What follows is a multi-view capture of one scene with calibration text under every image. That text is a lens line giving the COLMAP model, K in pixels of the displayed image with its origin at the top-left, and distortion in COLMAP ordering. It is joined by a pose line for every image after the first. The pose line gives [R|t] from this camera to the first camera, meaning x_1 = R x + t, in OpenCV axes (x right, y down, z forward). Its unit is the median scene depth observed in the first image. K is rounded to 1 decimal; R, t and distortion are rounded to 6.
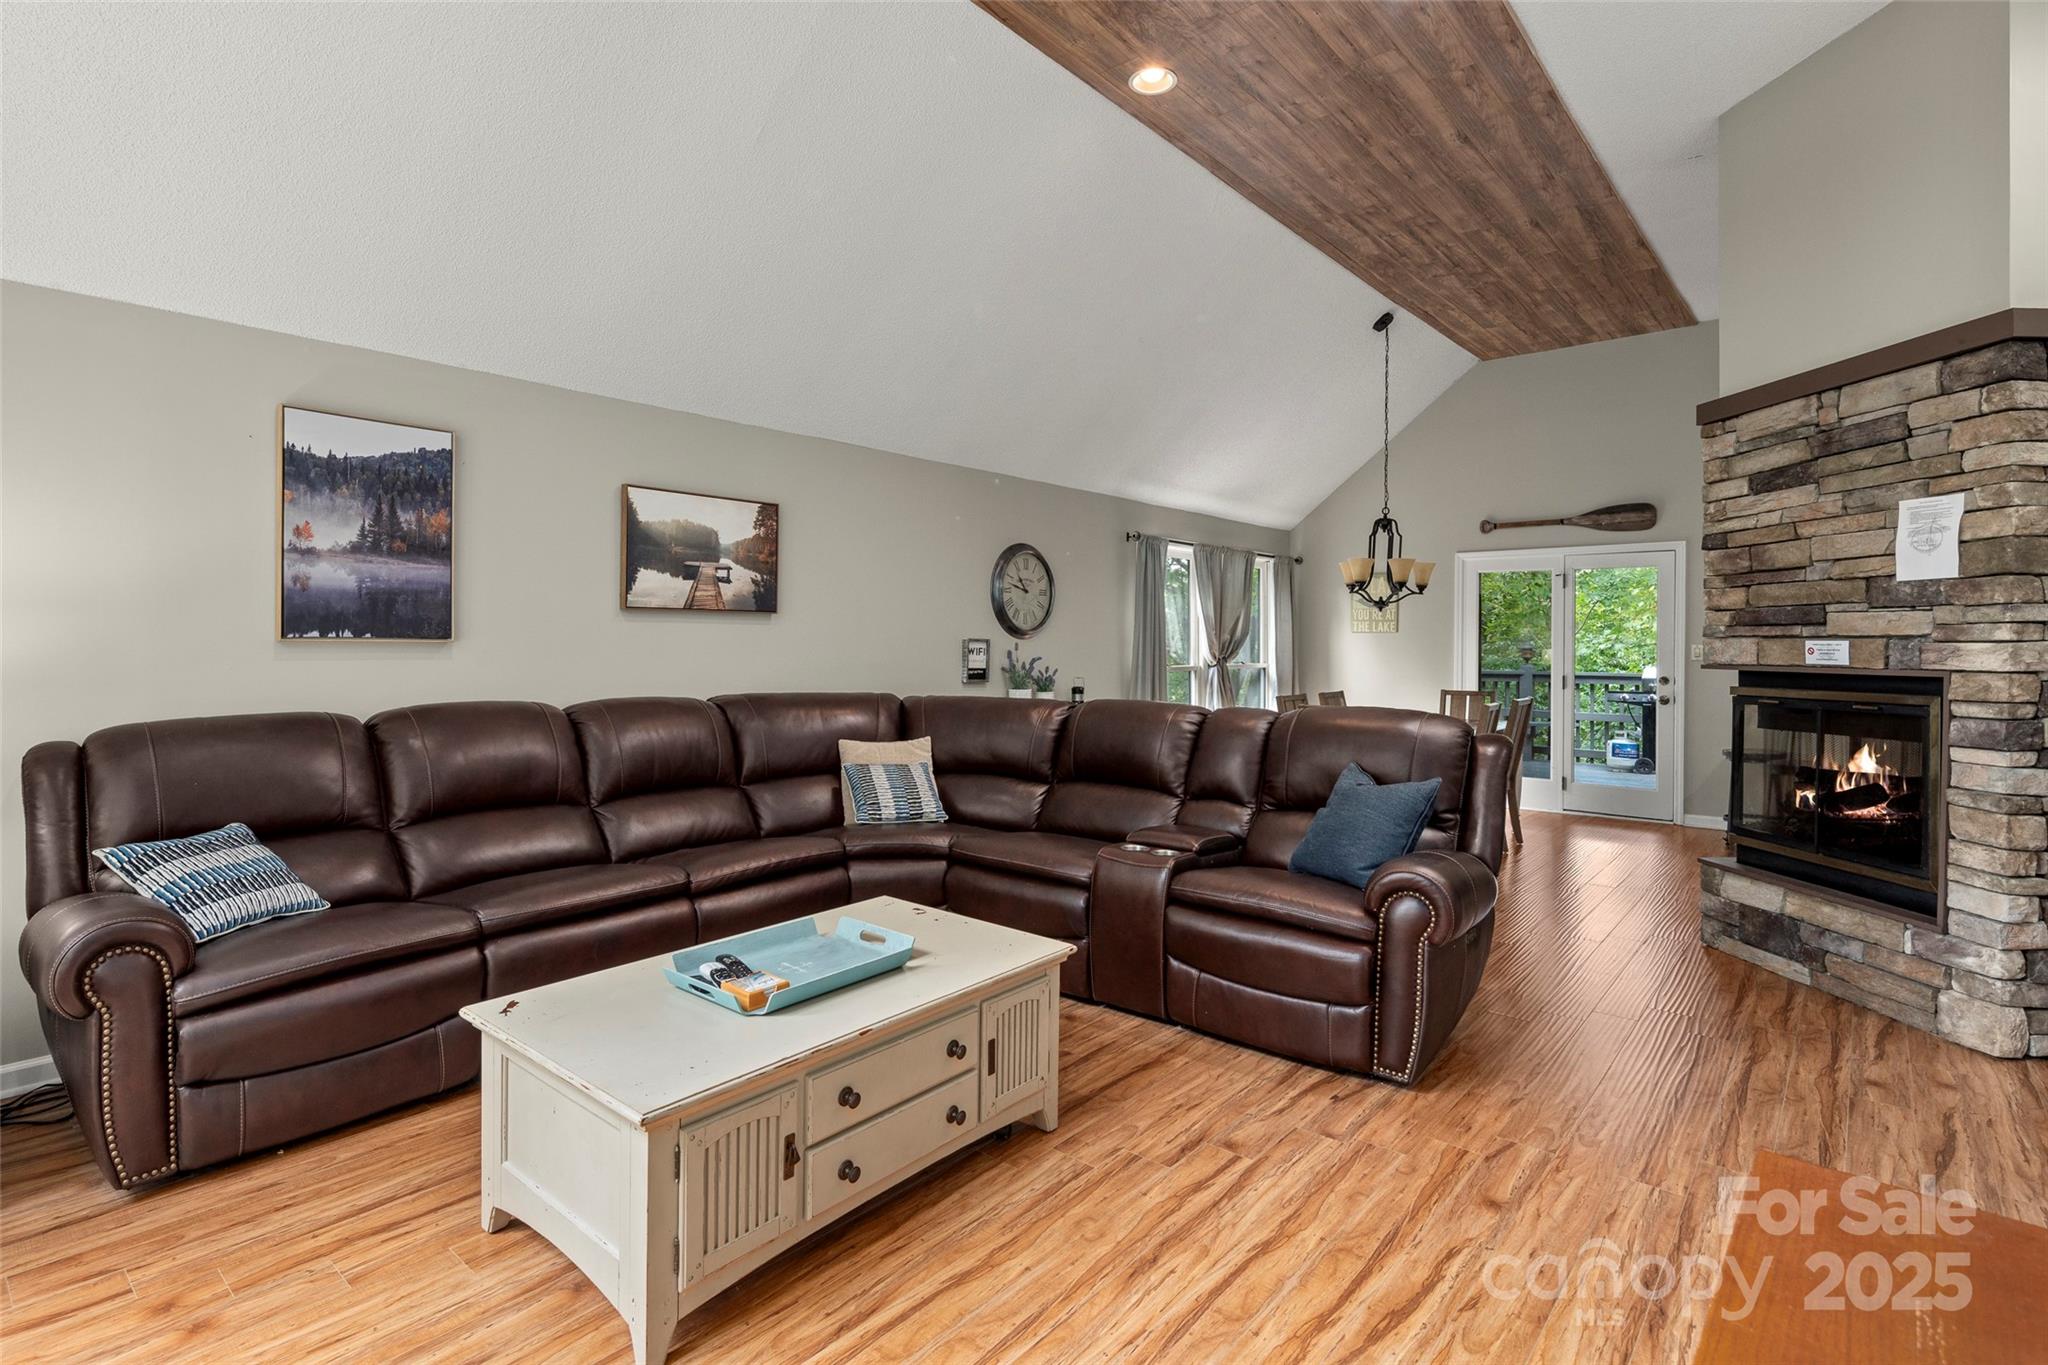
lens RADIAL K [[993.8, 0, 1019.6], [0, 993.8, 652.4], [0, 0, 1]] dist [0.001468, -0.002109]
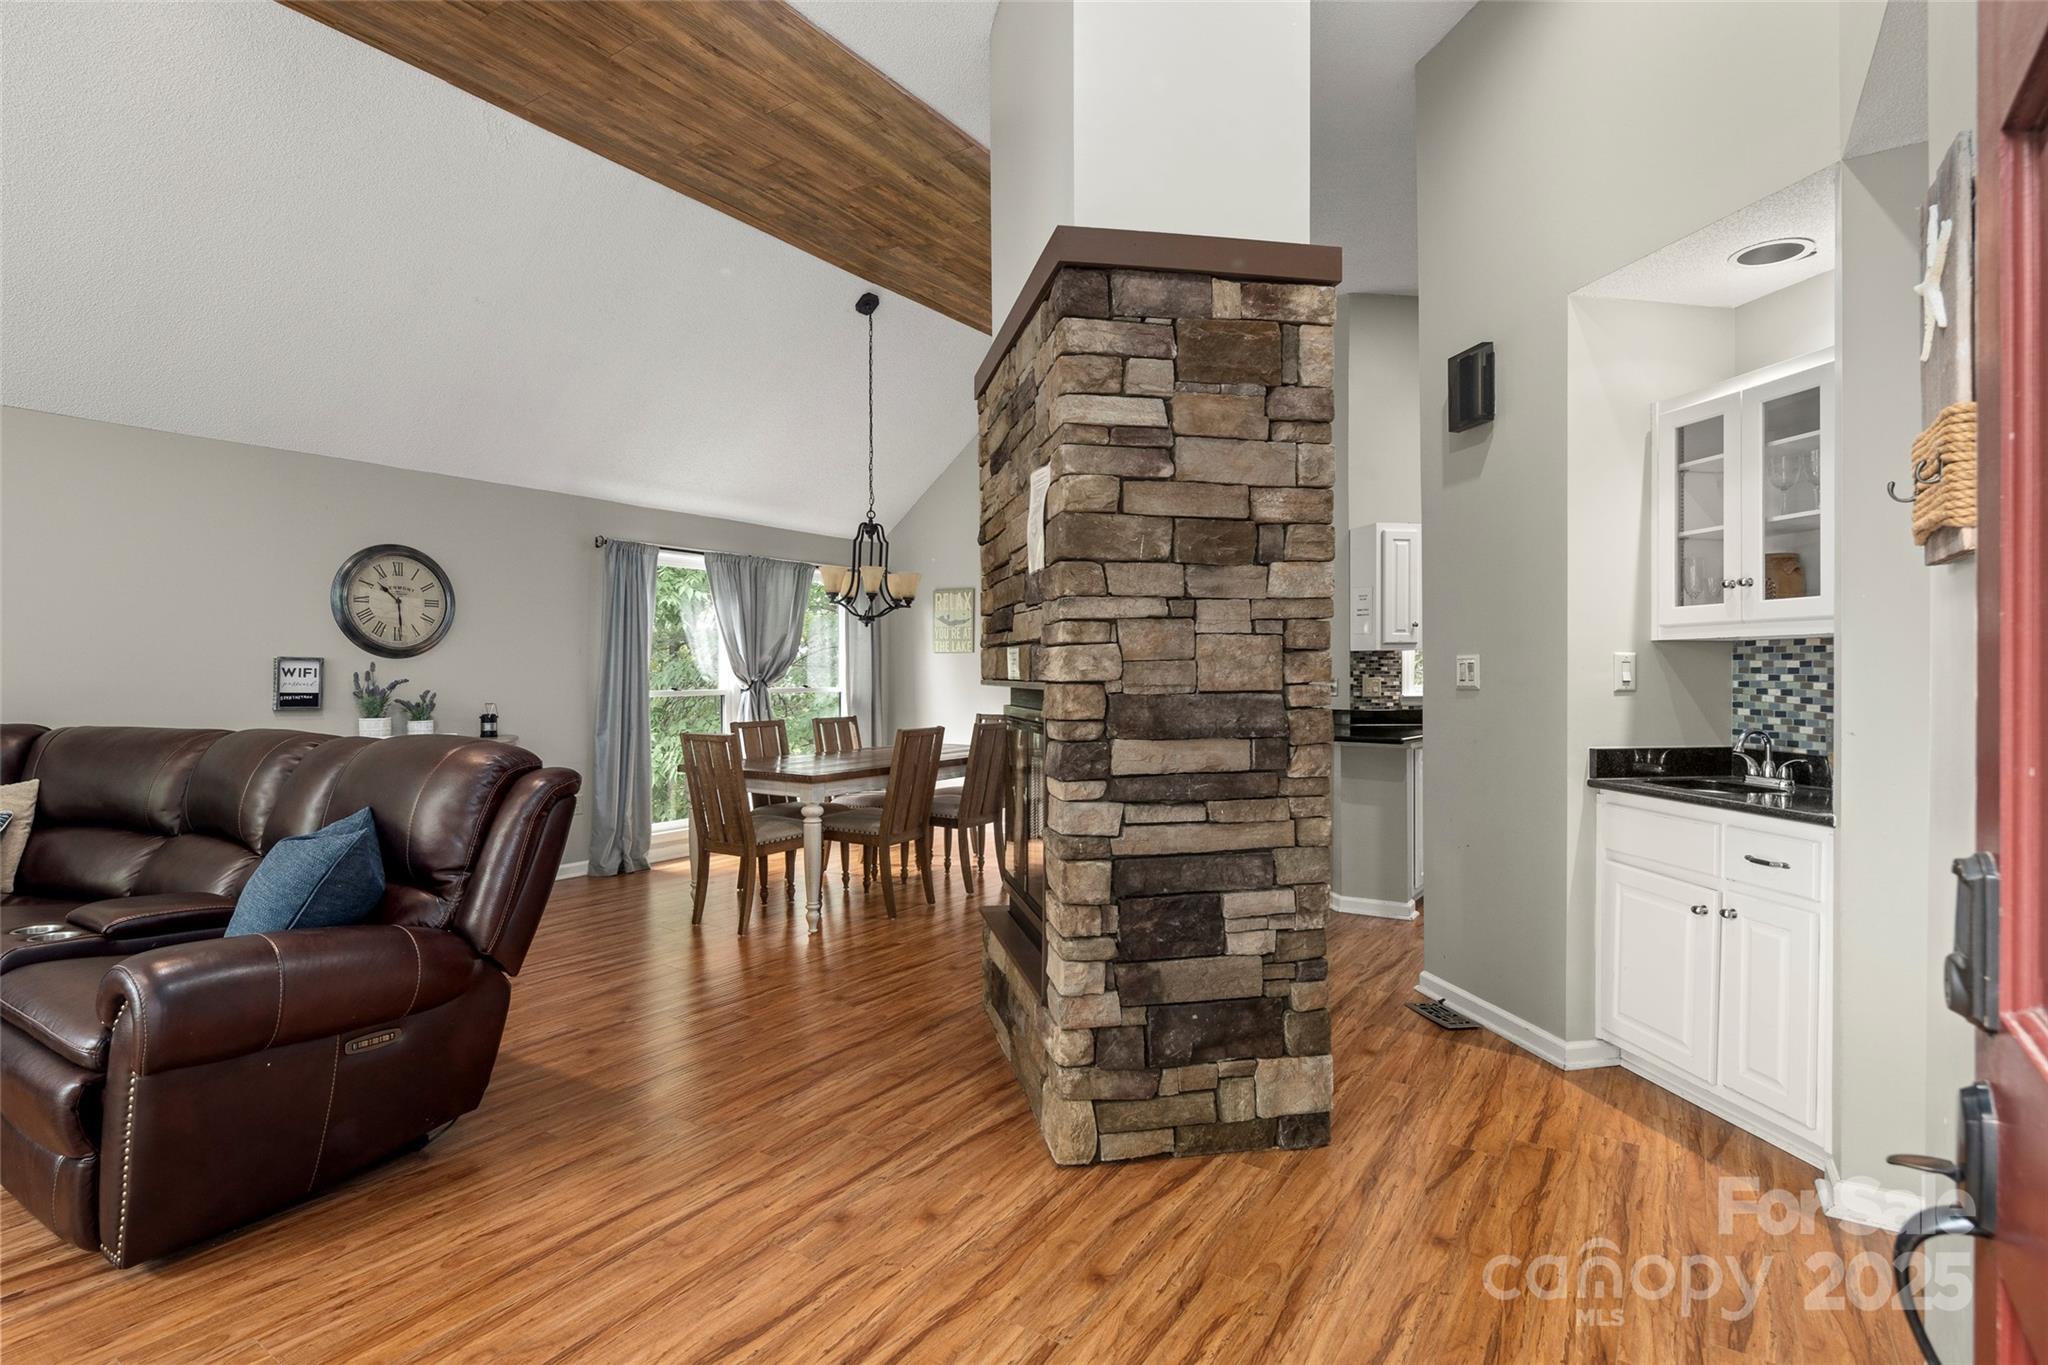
lens RADIAL K [[993.8, 0, 1038.3], [0, 993.8, 675.4], [0, 0, 1]] dist [0.001468, -0.002109]
pose [[0.993287, -0.004694, 0.115578, 0.757098], [0.005582, 0.999957, -0.007367, 0.017547], [-0.115539, 0.007963, 0.993271, 0.177337]]
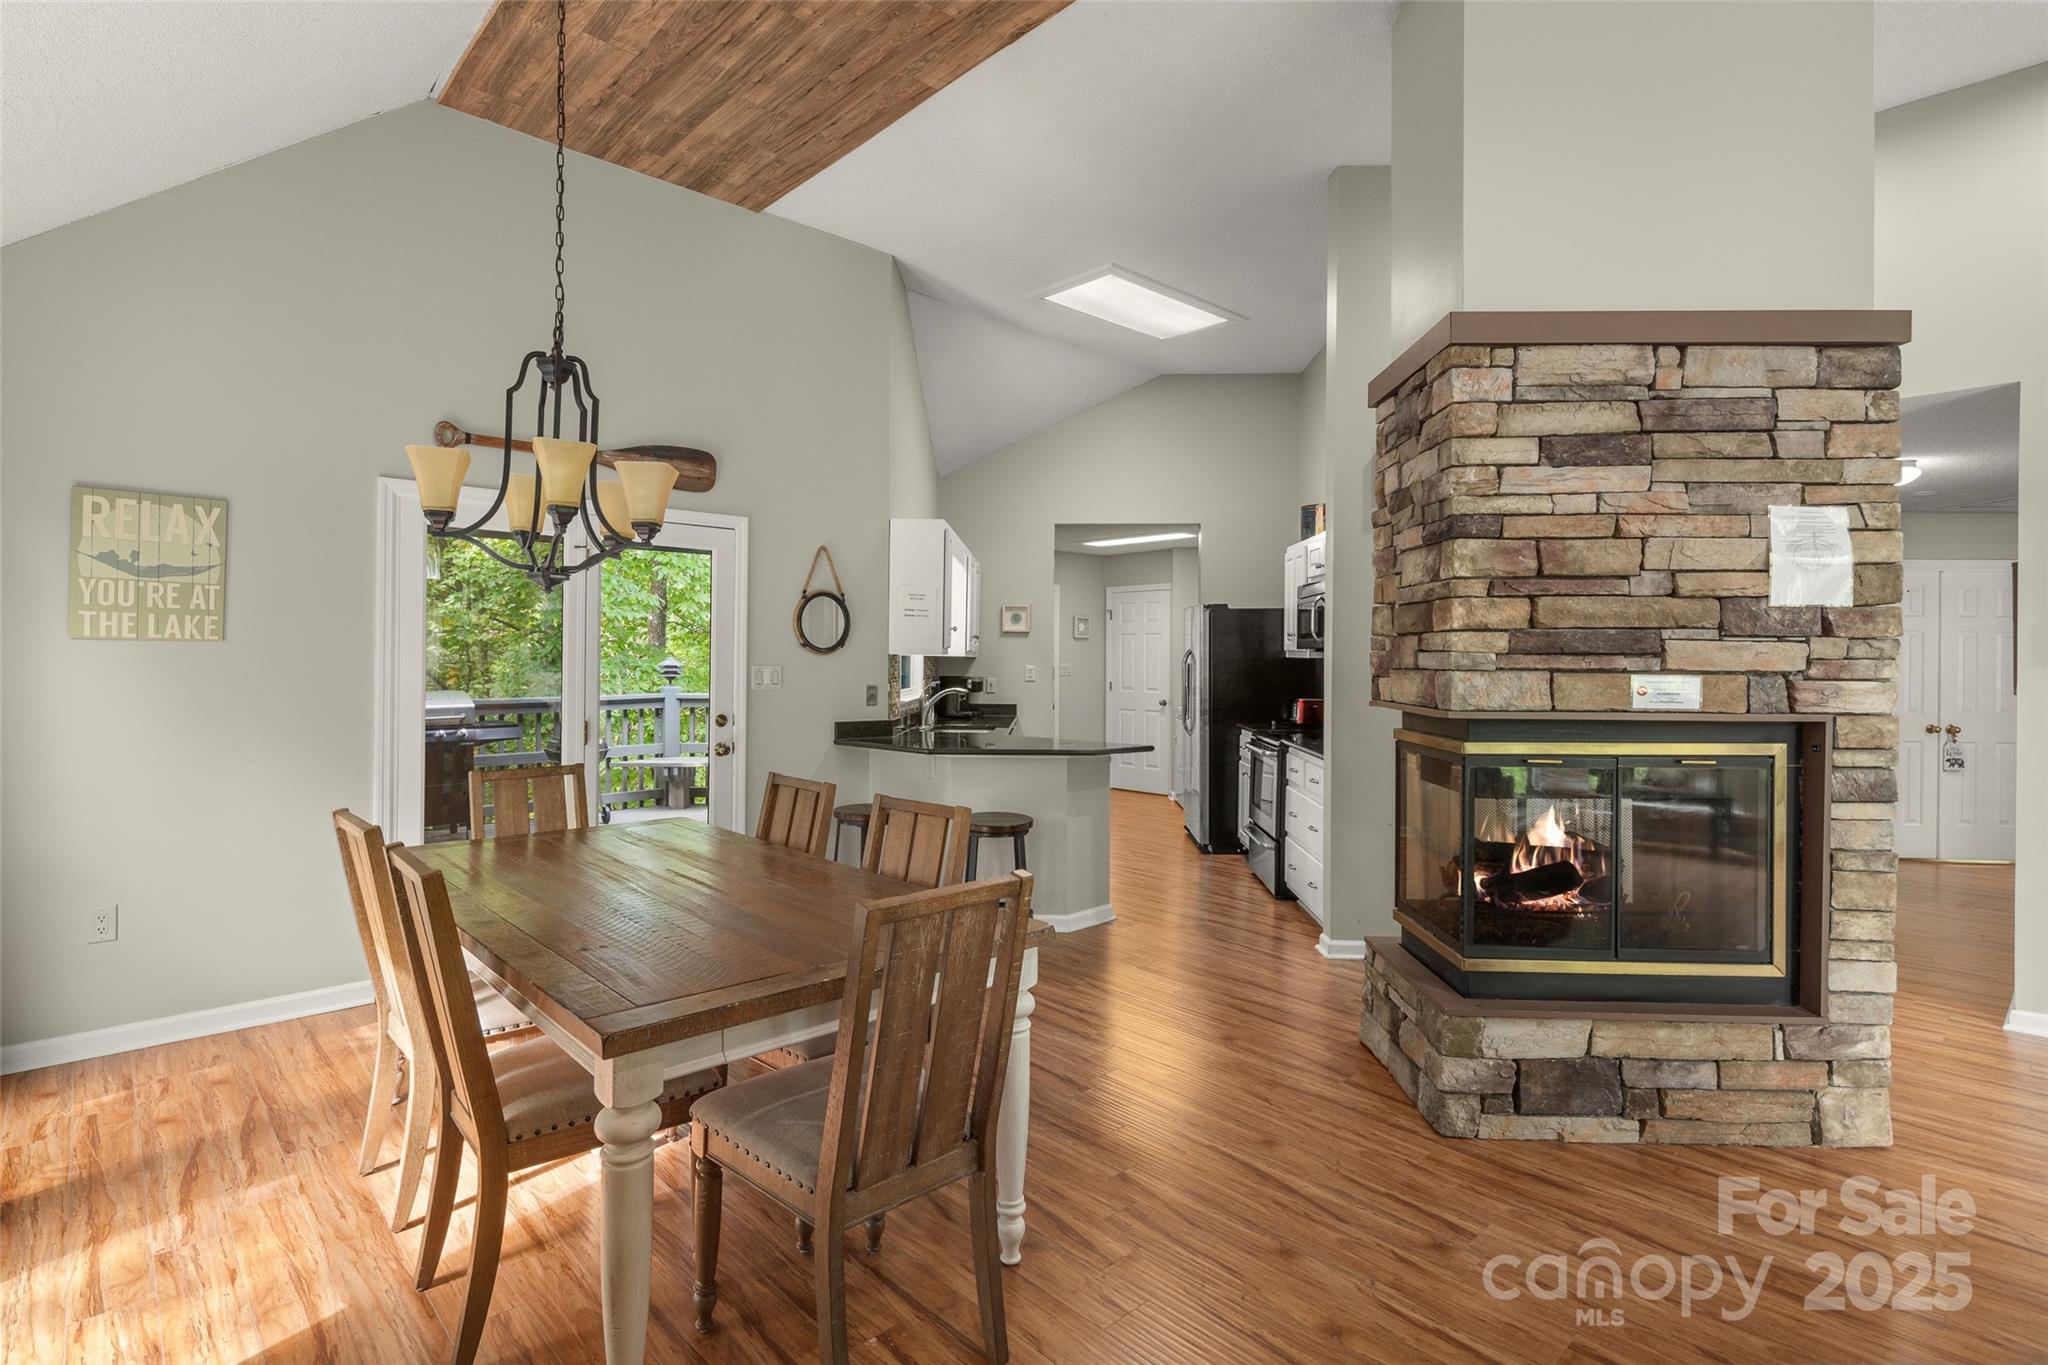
lens RADIAL K [[993.8, 0, 998.3], [0, 993.8, 658.4], [0, 0, 1]] dist [0.001468, -0.002109]
pose [[0.116071, -0.003283, 0.993236, 0.006109], [0.004123, 0.999988, 0.002824, -0.030953], [-0.993232, 0.003767, 0.116083, 1.445818]]
